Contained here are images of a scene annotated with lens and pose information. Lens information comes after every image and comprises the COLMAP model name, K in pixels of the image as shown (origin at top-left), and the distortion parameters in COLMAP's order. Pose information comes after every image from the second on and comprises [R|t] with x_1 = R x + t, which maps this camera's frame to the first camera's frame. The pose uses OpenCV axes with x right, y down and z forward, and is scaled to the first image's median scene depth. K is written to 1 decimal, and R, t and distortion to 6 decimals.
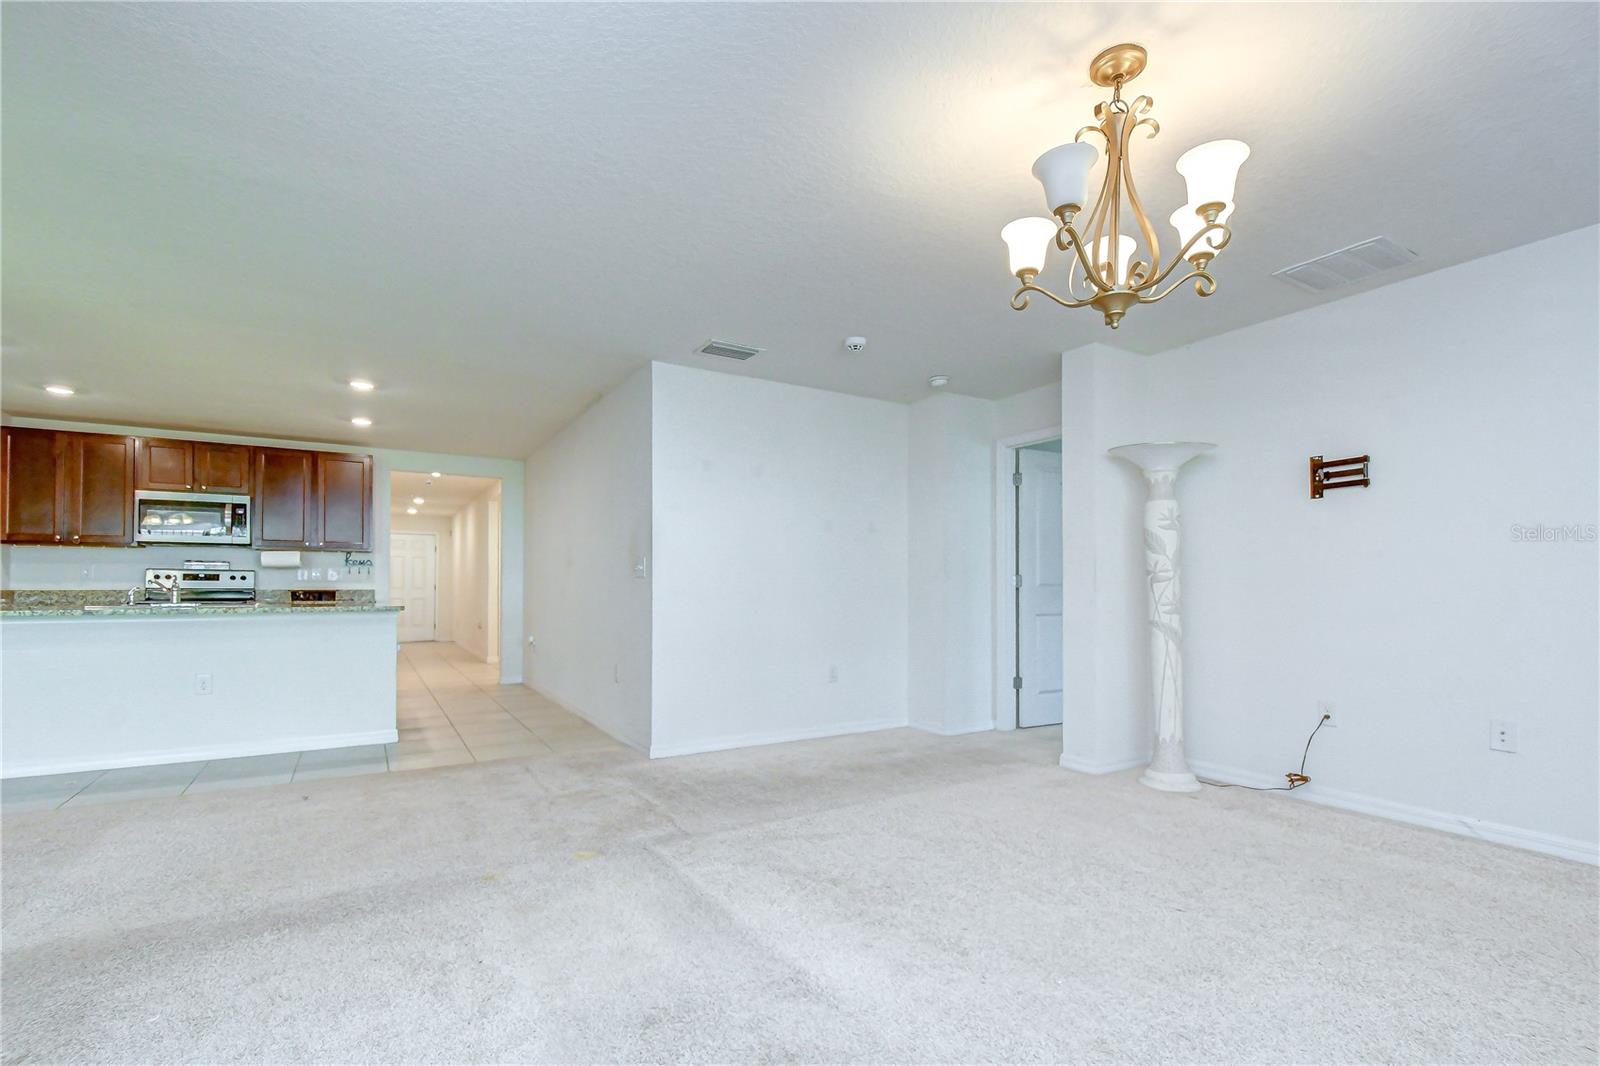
lens RADIAL K [[728.4, 0, 794.9], [0, 728.4, 576.2], [0, 0, 1]] dist [0.006970, -0.006808]
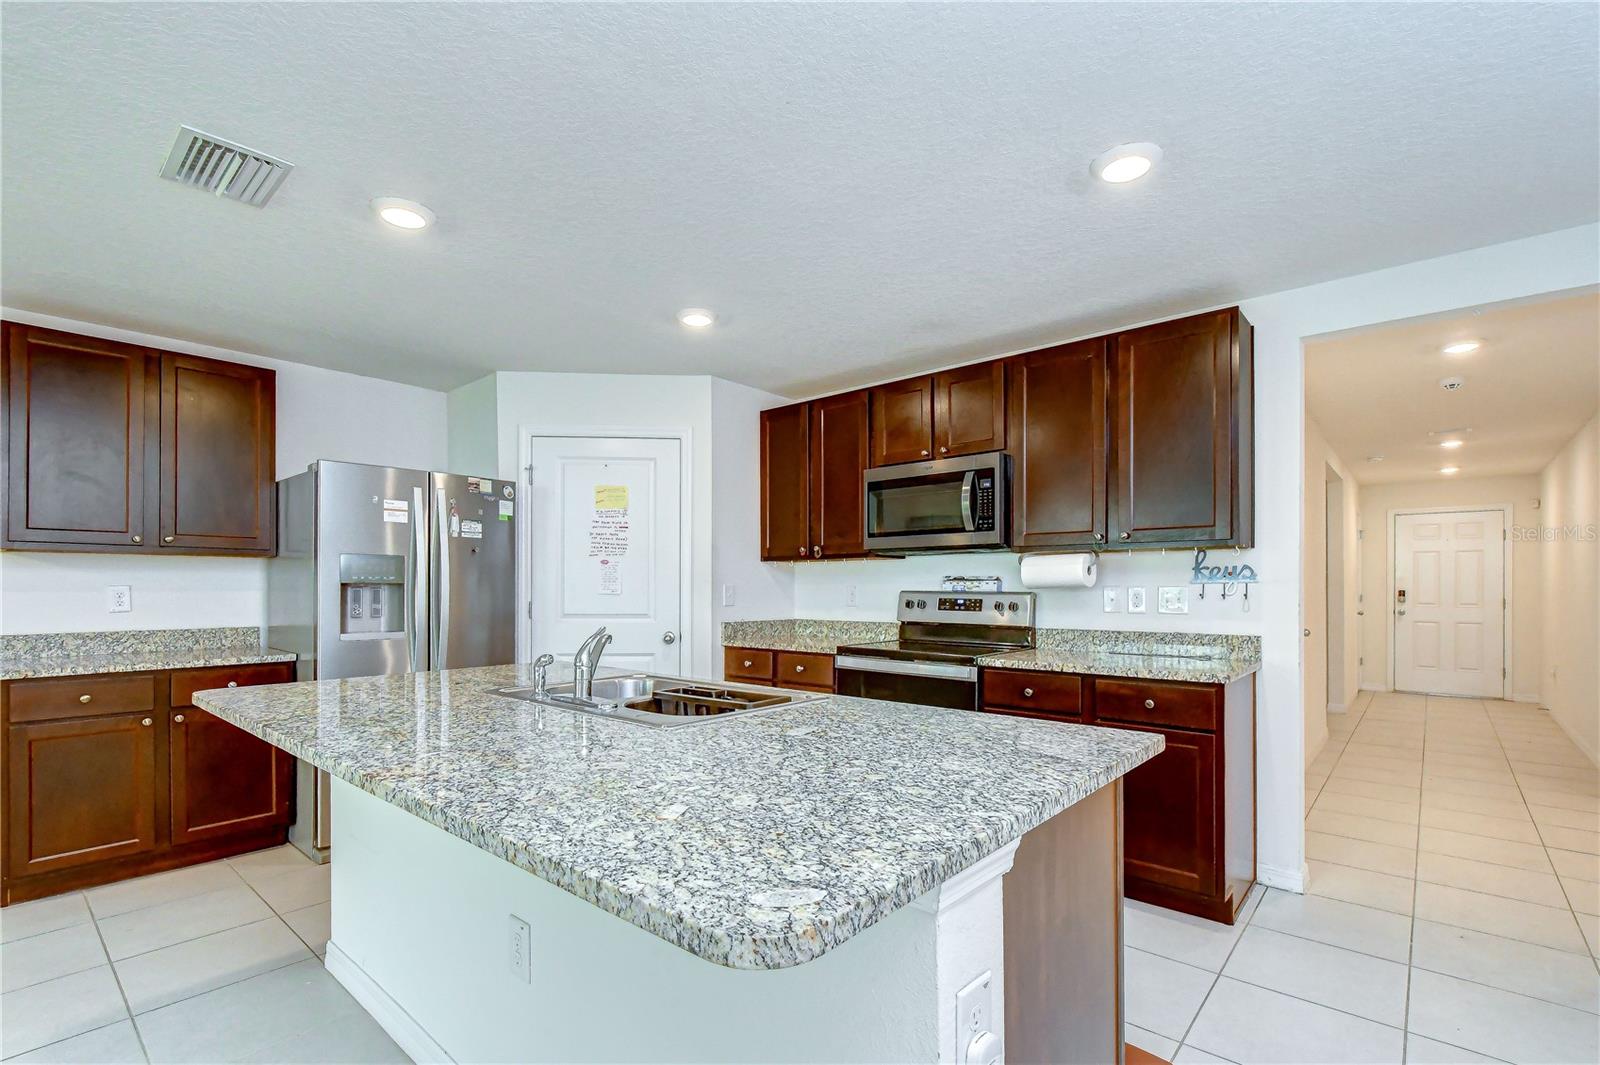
lens RADIAL K [[728.4, 0, 809.2], [0, 728.4, 594.2], [0, 0, 1]] dist [0.006970, -0.006808]
pose [[0.316962, 0.008213, -0.948403, -0.312745], [0.014307, 0.999807, 0.013439, -0.018024], [0.948330, -0.017829, 0.316783, 0.745640]]
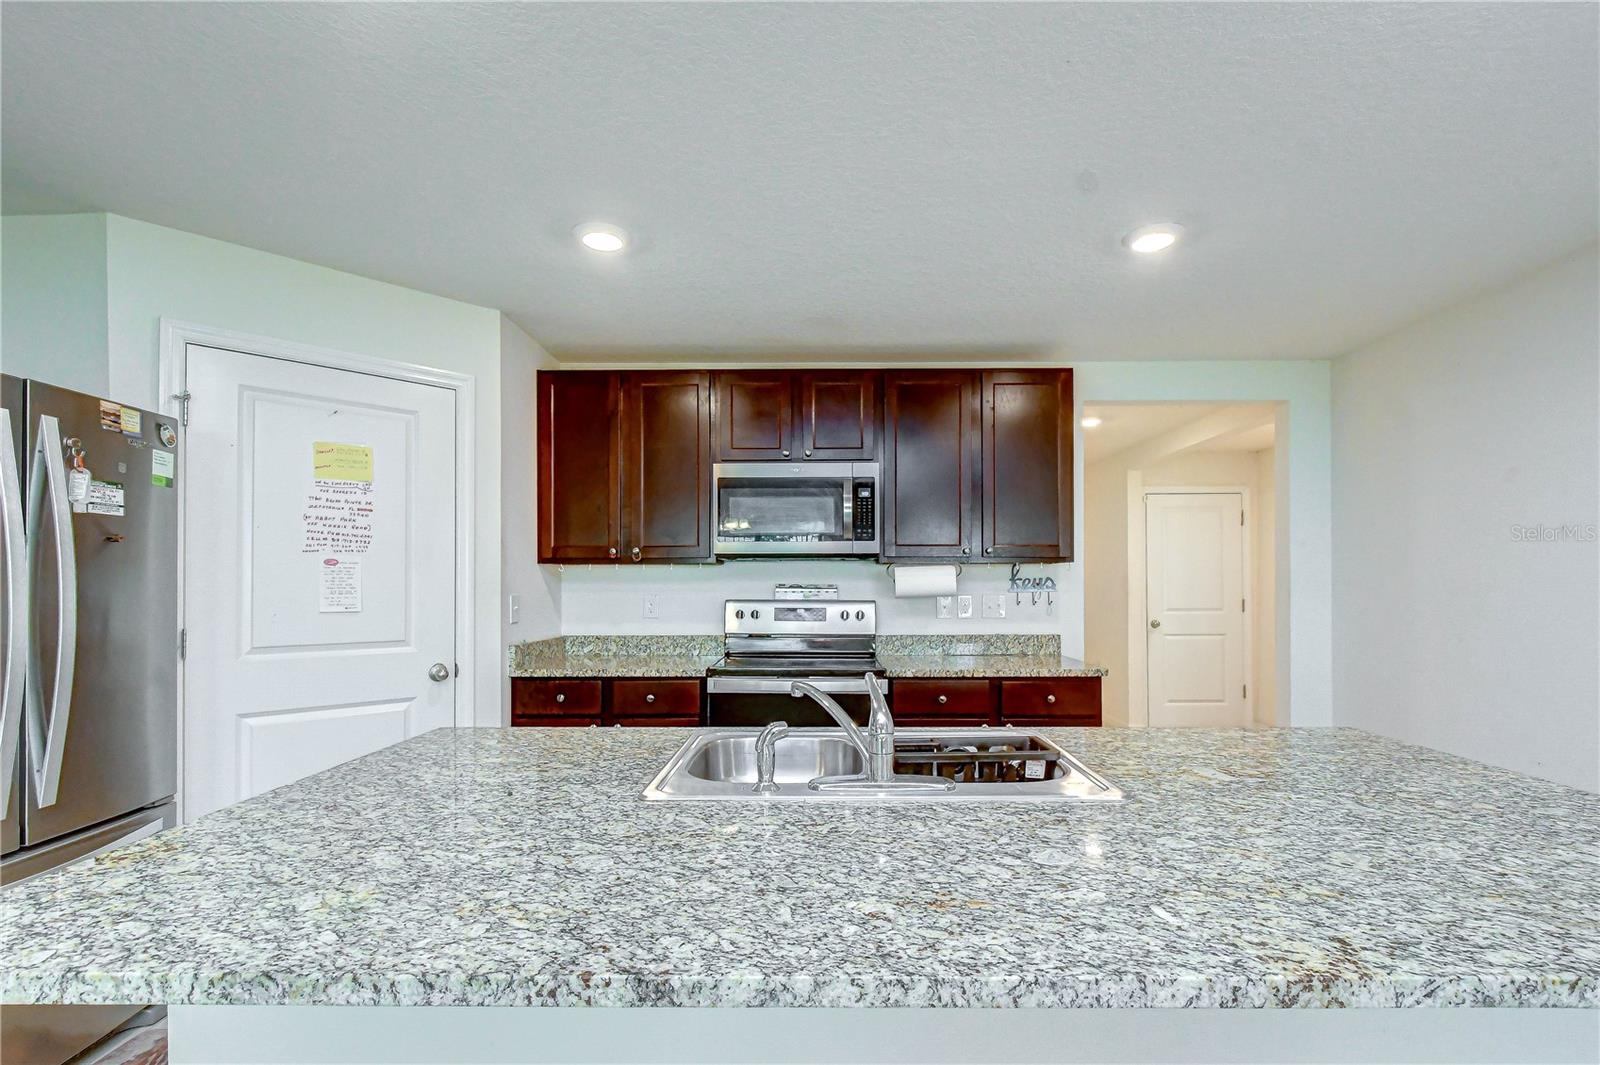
lens RADIAL K [[728.4, 0, 813.4], [0, 728.4, 588.2], [0, 0, 1]] dist [0.006970, -0.006808]
pose [[0.853085, 0.002049, -0.521769, -0.544340], [0.009436, 0.999768, 0.019354, -0.031754], [0.521687, -0.021434, 0.852867, 0.558141]]
